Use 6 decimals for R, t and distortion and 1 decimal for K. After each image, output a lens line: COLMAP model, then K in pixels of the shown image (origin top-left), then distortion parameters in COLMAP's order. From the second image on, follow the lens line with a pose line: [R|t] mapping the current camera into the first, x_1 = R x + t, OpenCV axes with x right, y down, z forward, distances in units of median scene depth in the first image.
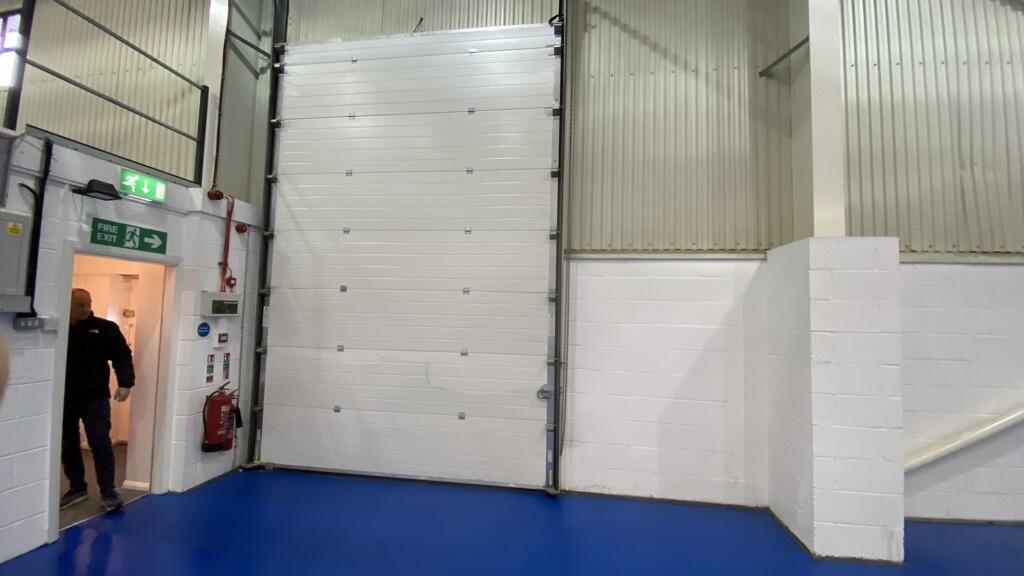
lens RADIAL K [[398.4, 0, 512.0], [0, 398.4, 288.0], [0, 0, 1]] dist [0.035928, -0.026109]
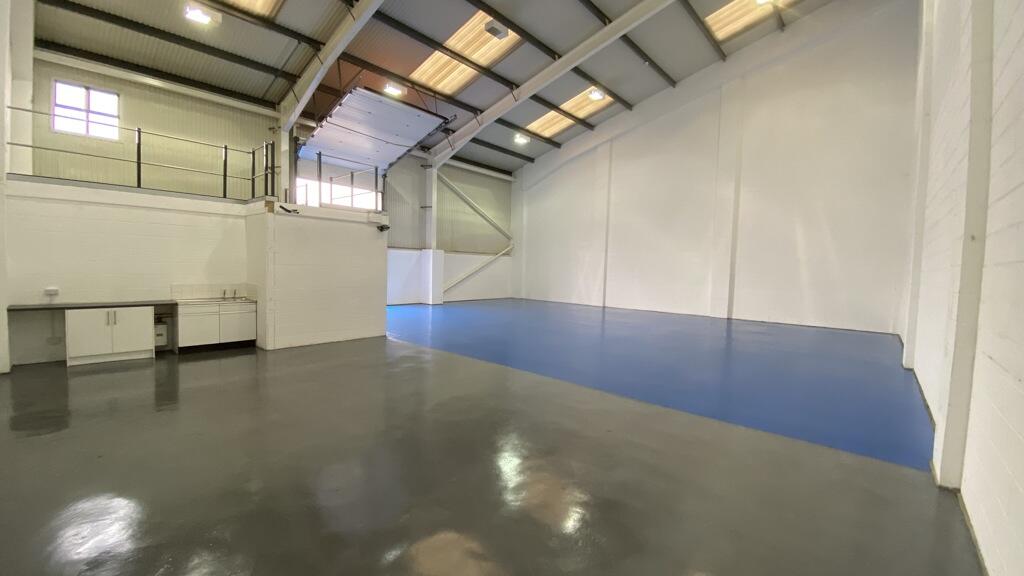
lens RADIAL K [[398.4, 0, 512.0], [0, 398.4, 288.0], [0, 0, 1]] dist [0.035928, -0.026109]
pose [[0.583329, -0.050278, 0.810678, -2.314807], [-0.064952, 0.991998, 0.108260, -0.207651], [-0.809635, -0.115806, 0.575396, -2.322832]]
